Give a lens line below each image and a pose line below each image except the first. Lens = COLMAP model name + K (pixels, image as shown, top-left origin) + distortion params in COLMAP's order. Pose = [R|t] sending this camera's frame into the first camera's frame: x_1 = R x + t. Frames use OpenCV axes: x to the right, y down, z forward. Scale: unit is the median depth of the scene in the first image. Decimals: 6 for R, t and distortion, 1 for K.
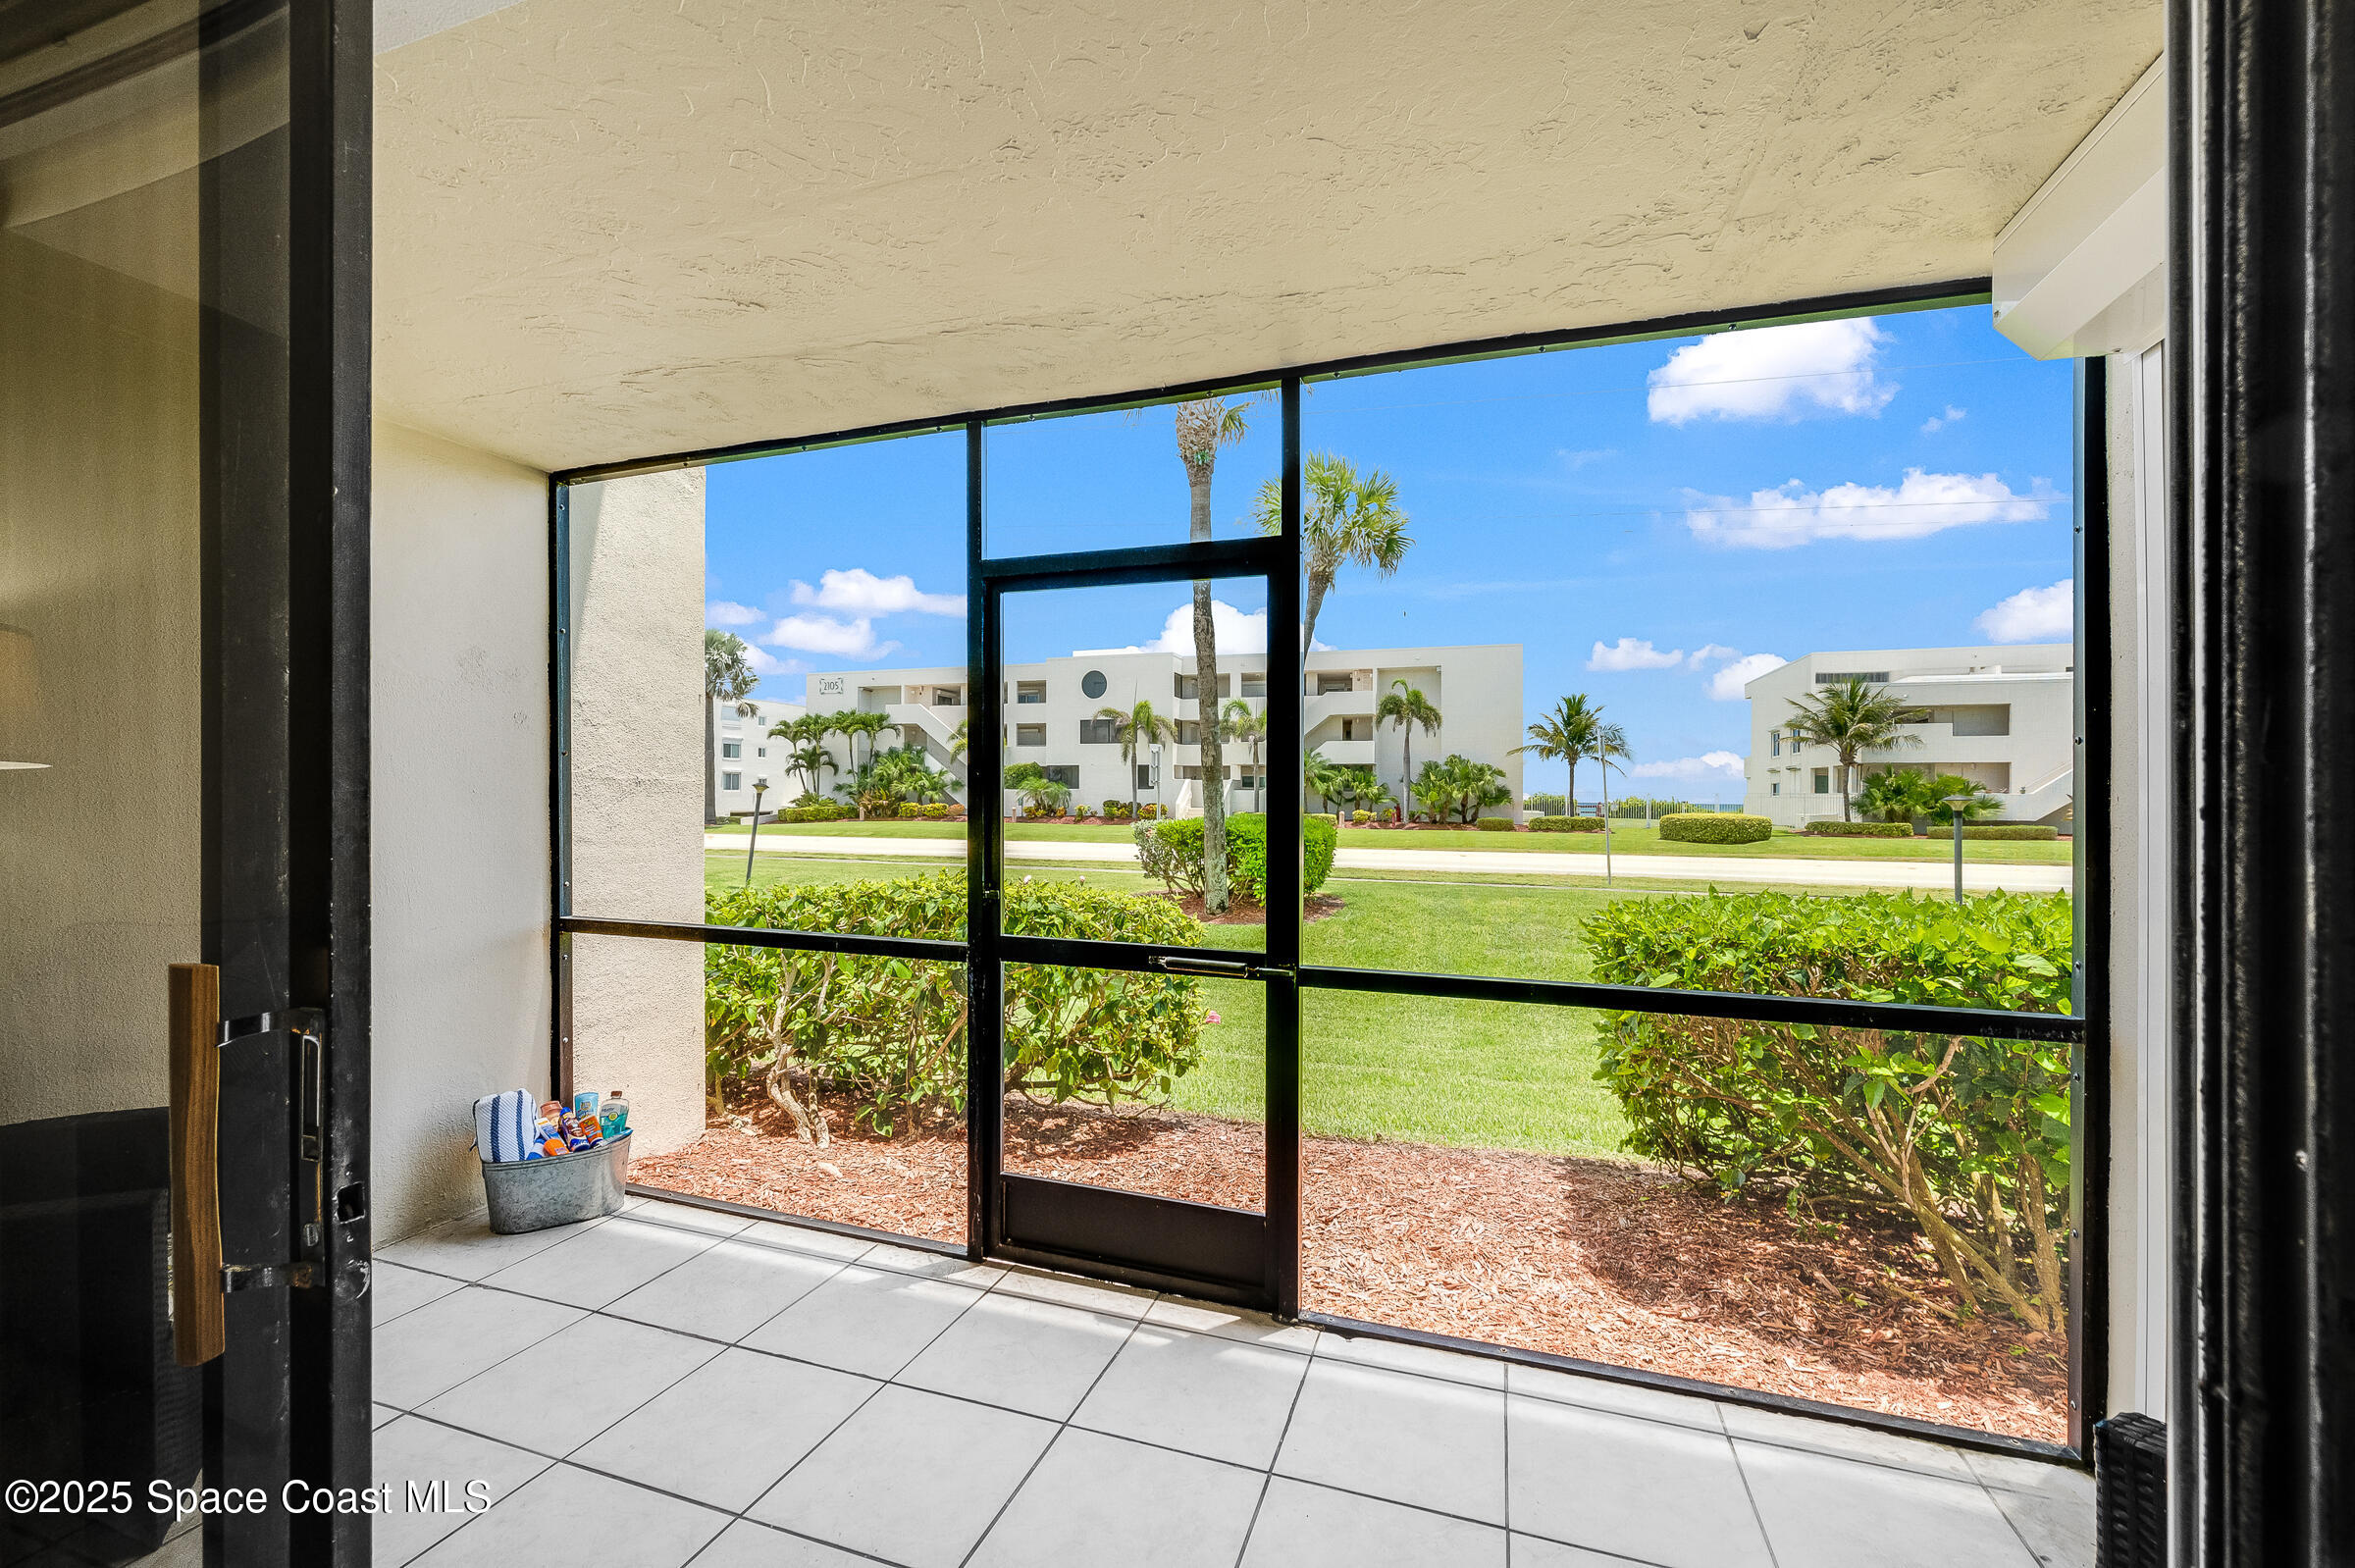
lens RADIAL K [[954.1, 0, 1190.9], [0, 954.1, 802.6], [0, 0, 1]] dist [0.003144, 0.000231]
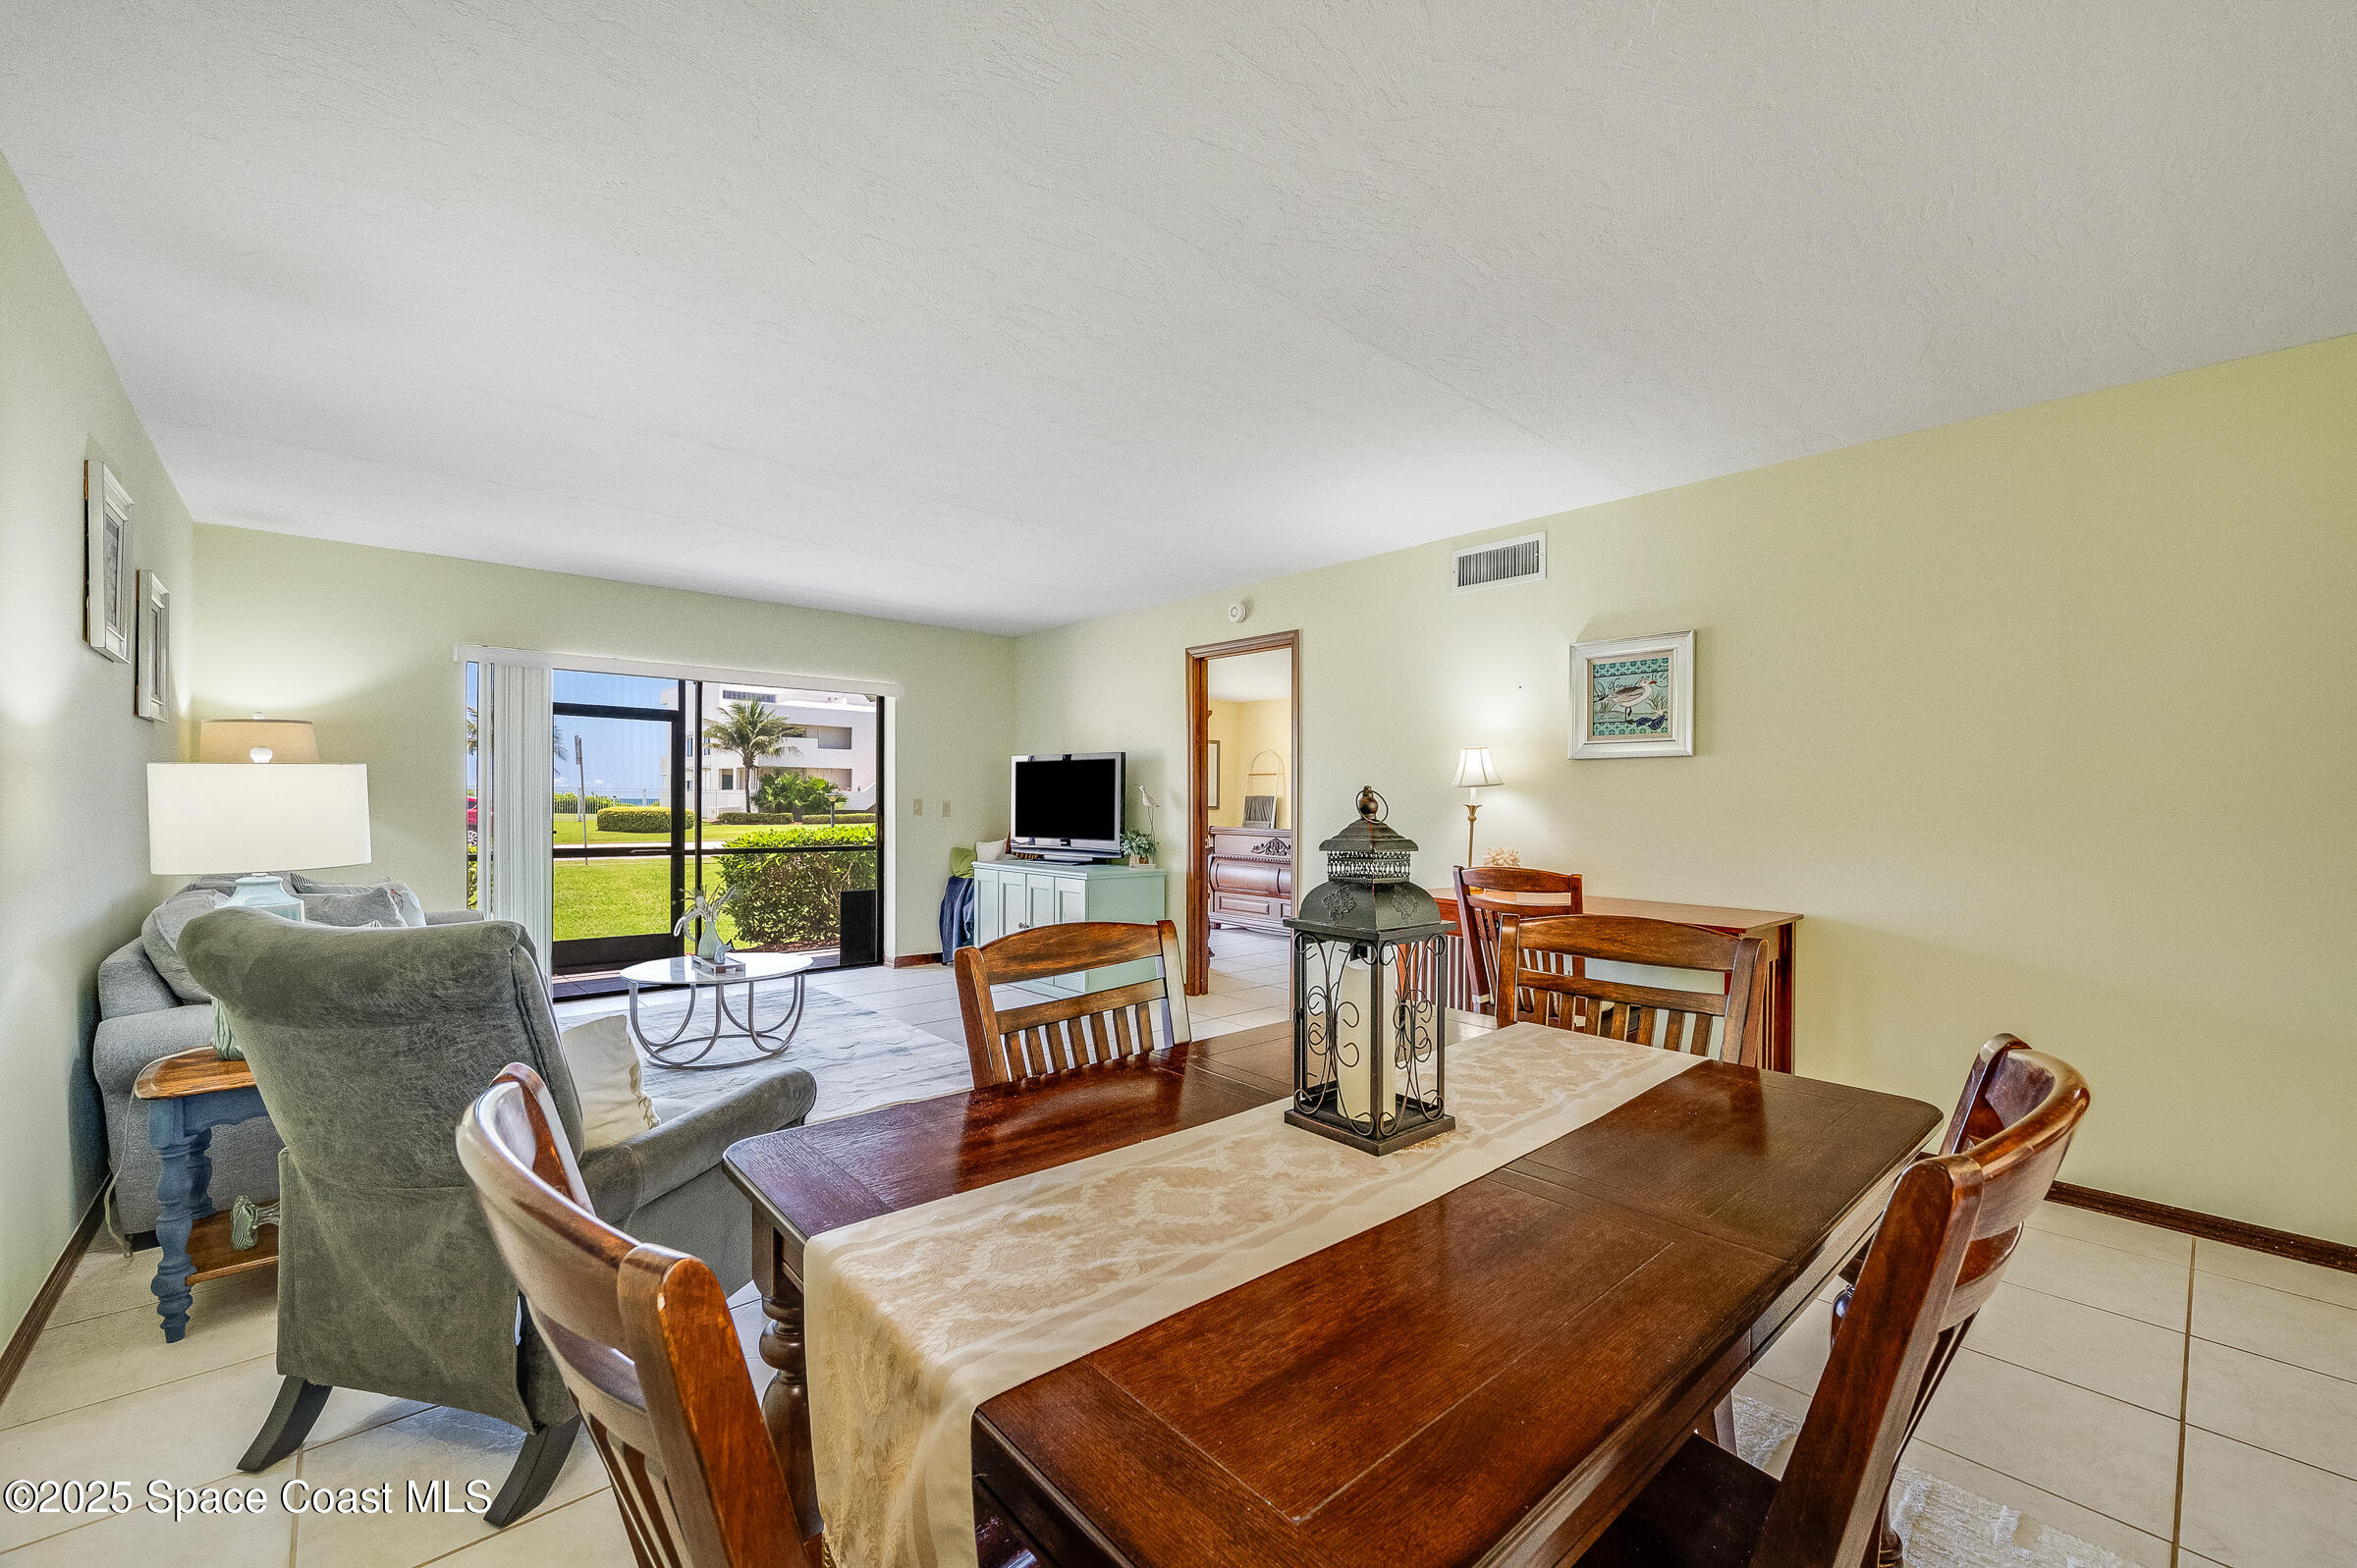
lens RADIAL K [[937.3, 0, 1181.1], [0, 937.3, 778.6], [0, 0, 1]] dist [-0.002782, 0.000993]
pose [[0.499249, 0.017886, 0.866274, -0.092809], [-0.000478, 0.999792, -0.020367, 0.000085], [-0.866458, 0.009755, 0.499154, -0.103954]]
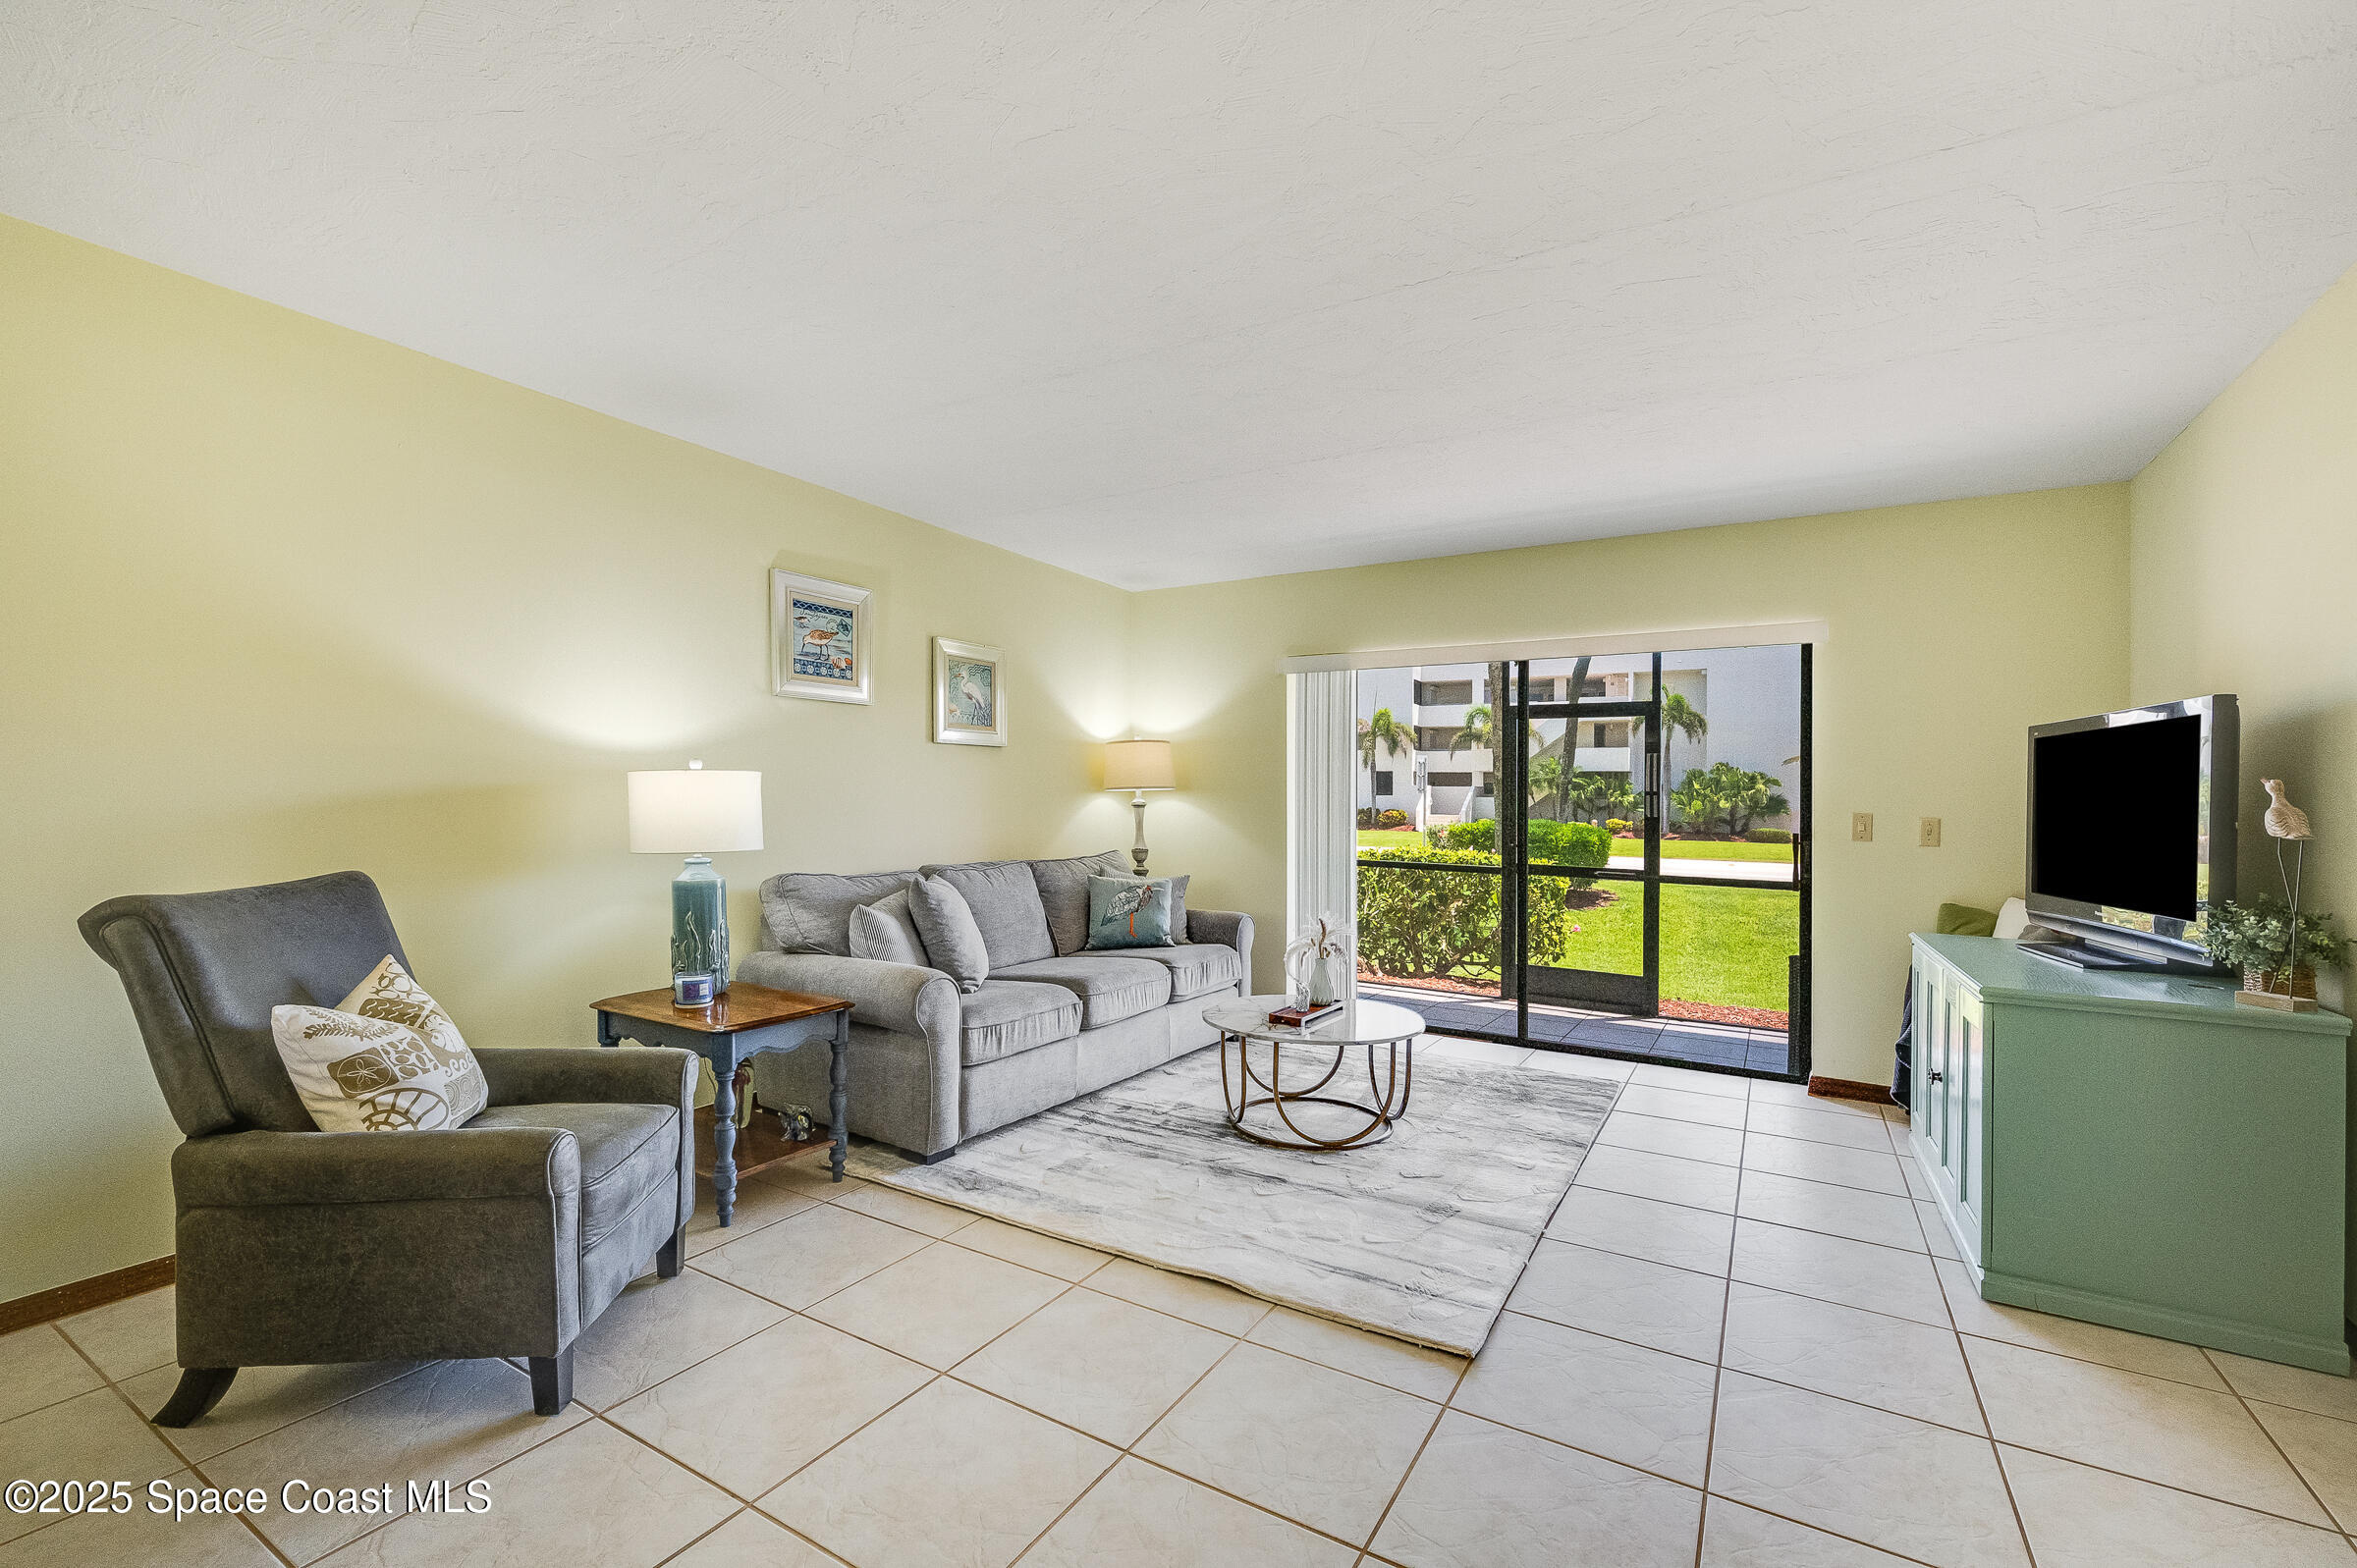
lens RADIAL K [[995.4, 0, 1183.8], [0, 995.4, 799.4], [0, 0, 1]] dist [0.012495, 0.000014]
pose [[0.975138, 0.008779, -0.221424, -0.027894], [-0.010739, 0.999913, -0.007647, 0.000422], [0.221338, 0.009834, 0.975148, -0.097006]]
